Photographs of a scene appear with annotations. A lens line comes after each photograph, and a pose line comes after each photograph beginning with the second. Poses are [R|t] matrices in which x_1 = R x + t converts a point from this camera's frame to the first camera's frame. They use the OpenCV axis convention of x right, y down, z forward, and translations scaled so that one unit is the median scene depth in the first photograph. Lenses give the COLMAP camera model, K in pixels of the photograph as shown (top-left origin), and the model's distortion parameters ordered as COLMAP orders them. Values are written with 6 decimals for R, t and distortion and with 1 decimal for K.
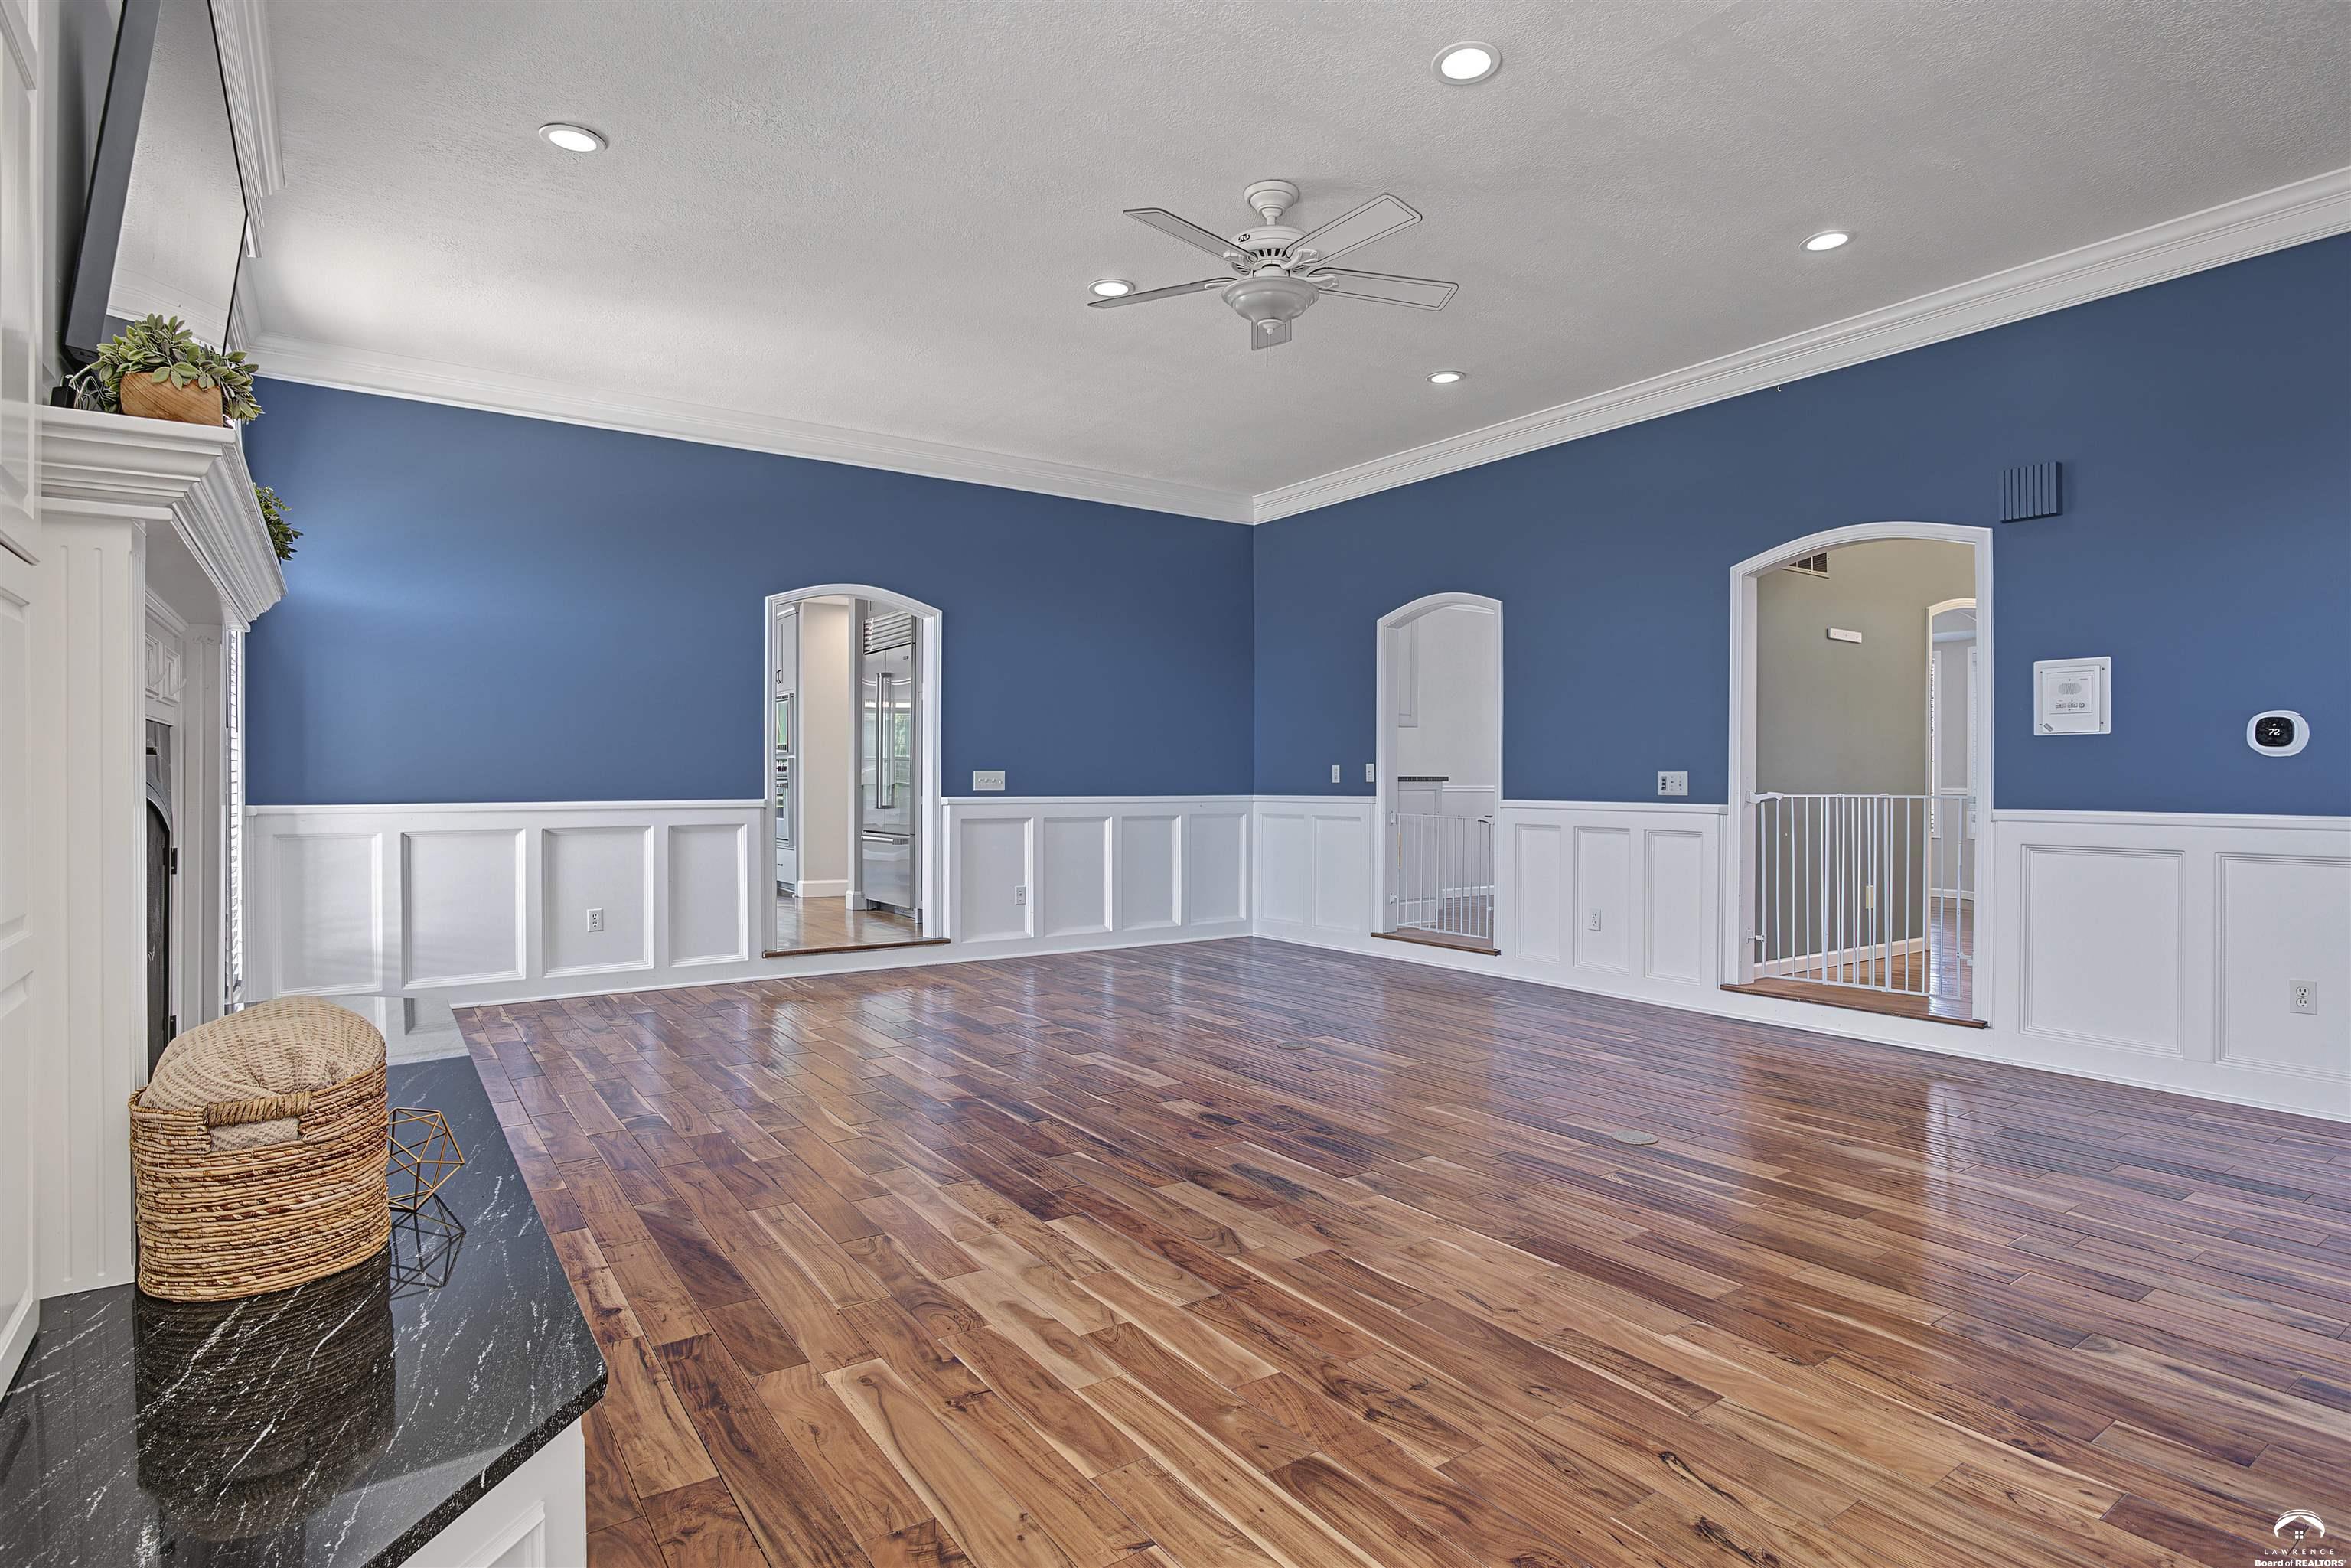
lens RADIAL K [[1262.4, 0, 1241.7], [0, 1262.4, 767.0], [0, 0, 1]] dist [-0.025287, 0.001890]
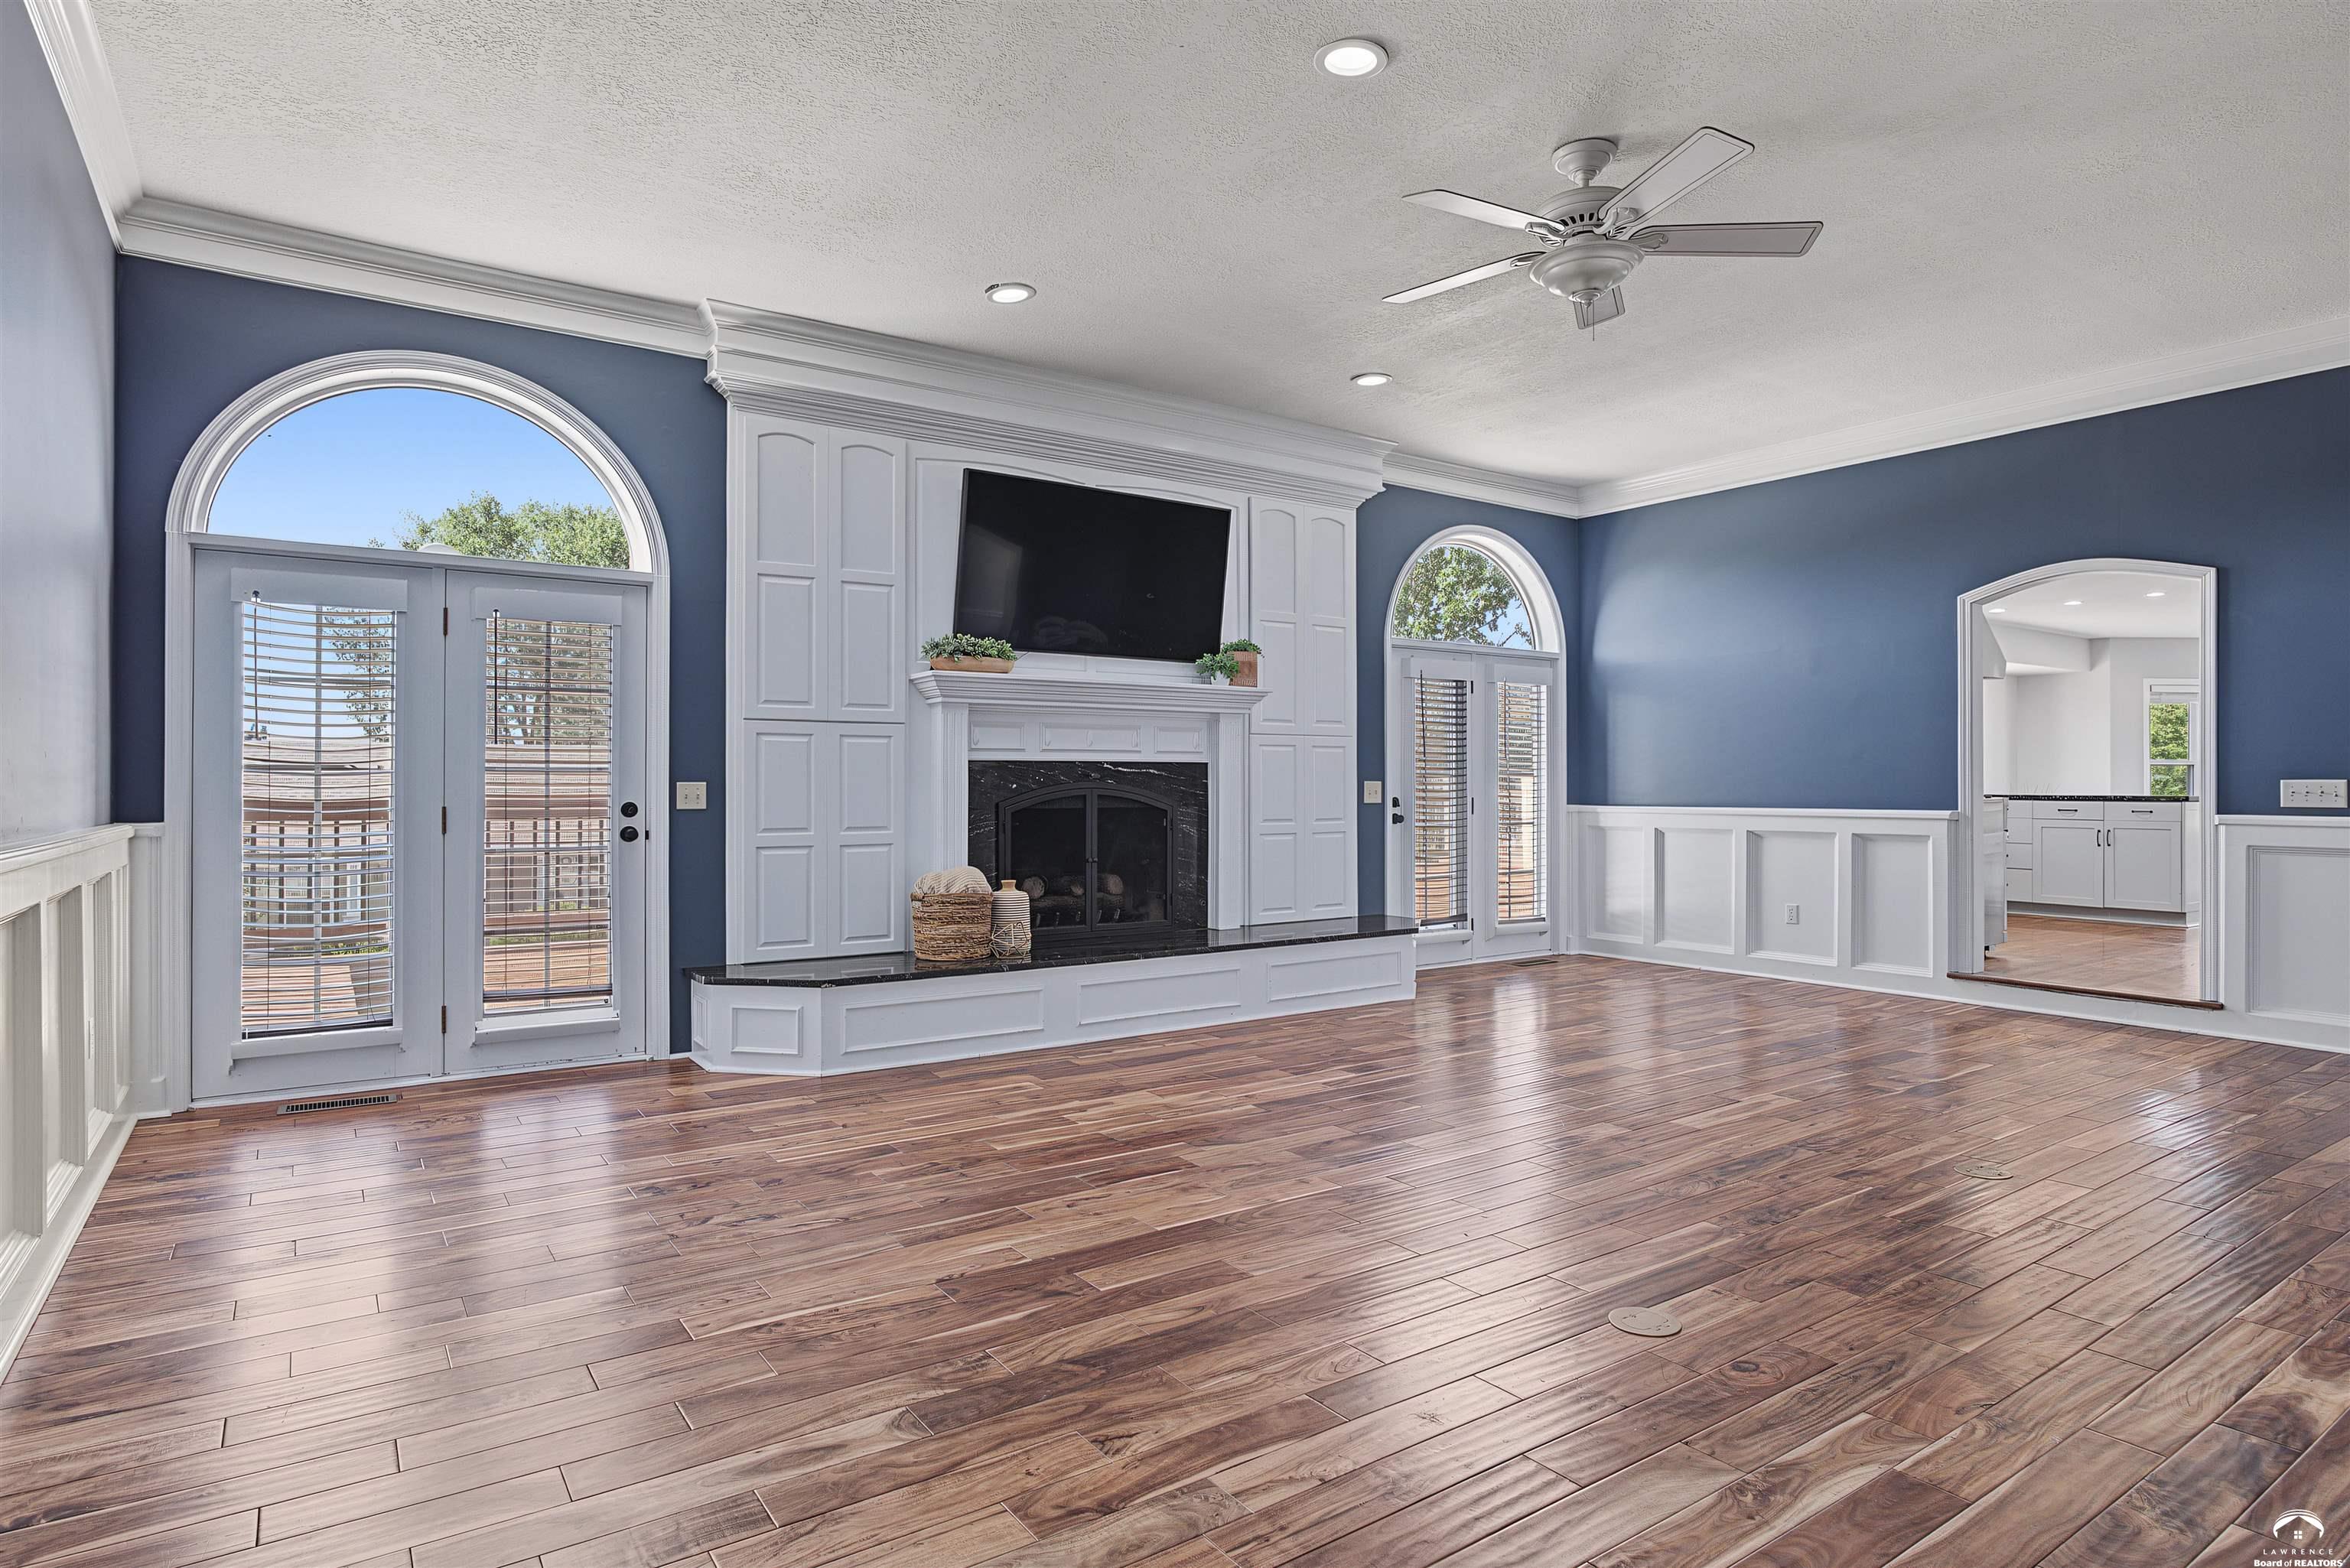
lens RADIAL K [[1261.8, 0, 1178.4], [0, 1261.8, 786.6], [0, 0, 1]] dist [-0.025287, 0.001890]
pose [[-0.034560, 0.001912, -0.999401, 0.723241], [0.007148, 0.999973, 0.001666, 0.002007], [0.999377, -0.007086, -0.034573, 0.561063]]
